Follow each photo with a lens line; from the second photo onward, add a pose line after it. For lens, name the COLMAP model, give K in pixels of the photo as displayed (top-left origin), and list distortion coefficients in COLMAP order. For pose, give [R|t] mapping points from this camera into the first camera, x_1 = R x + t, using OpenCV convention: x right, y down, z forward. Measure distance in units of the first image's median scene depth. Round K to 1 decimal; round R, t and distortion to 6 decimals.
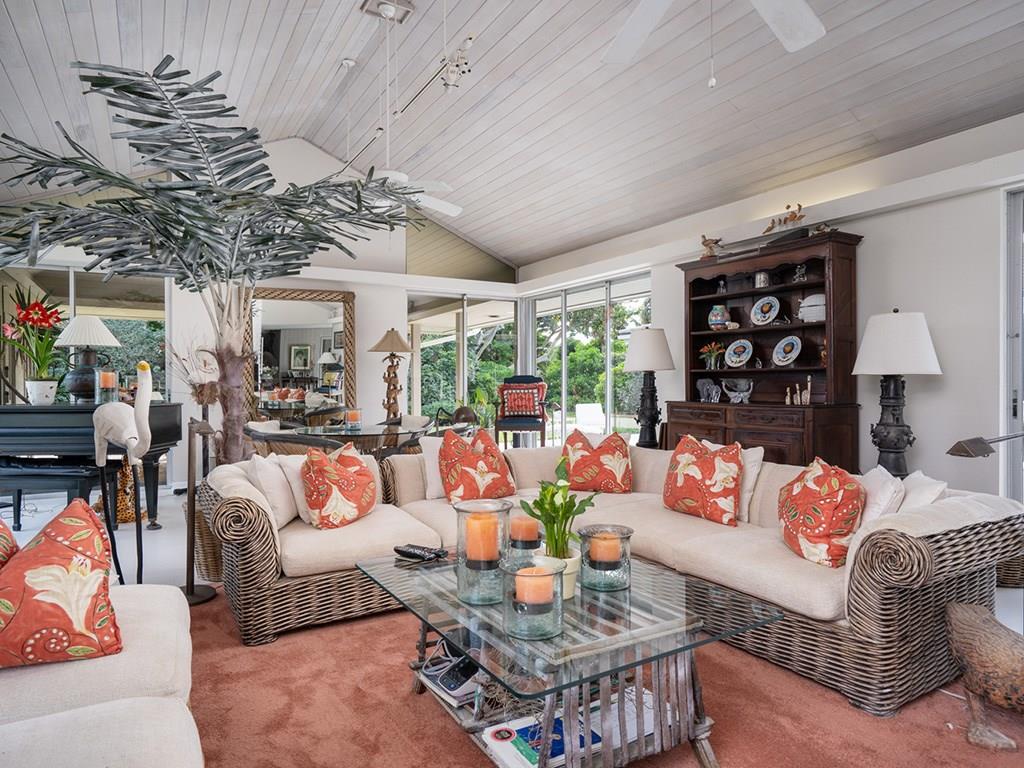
lens RADIAL K [[637.6, 0, 510.5], [0, 637.6, 385.9], [0, 0, 1]] dist [-0.041544, 0.024093]
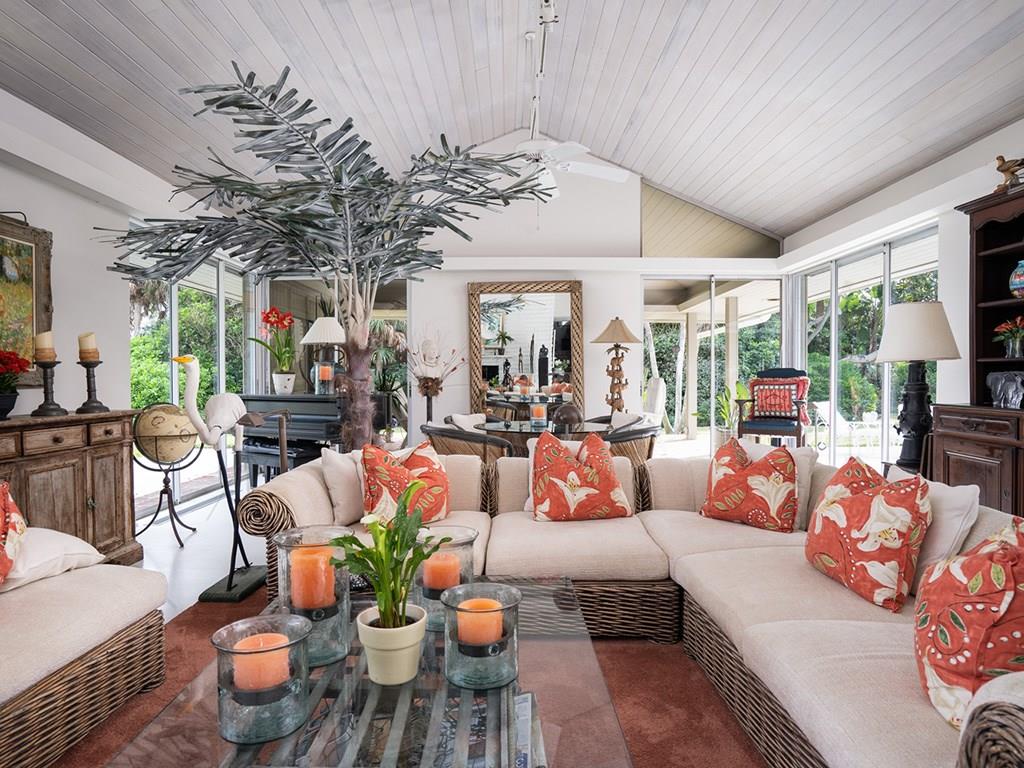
lens RADIAL K [[637.6, 0, 507.4], [0, 637.6, 384.4], [0, 0, 1]] dist [-0.041544, 0.024093]
pose [[0.861392, 0.009069, -0.507860, 0.205444], [-0.005575, 0.999949, 0.008400, -0.000546], [0.507910, -0.004405, 0.861399, 0.175704]]
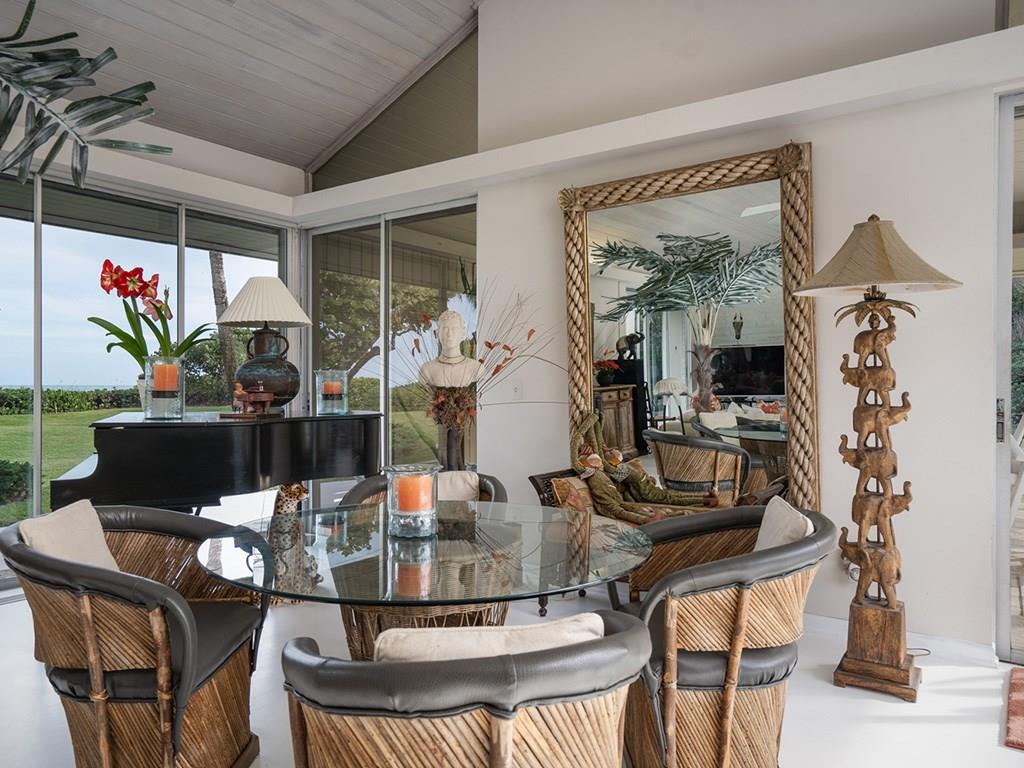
lens RADIAL K [[719.3, 0, 512.1], [0, 719.3, 385.4], [0, 0, 1]] dist [0.005011, 0.000985]
pose [[0.407206, 0.004214, -0.913327, 0.104622], [-0.010570, 0.999944, -0.000099, -0.003947], [0.913275, 0.009694, 0.407228, 0.956722]]
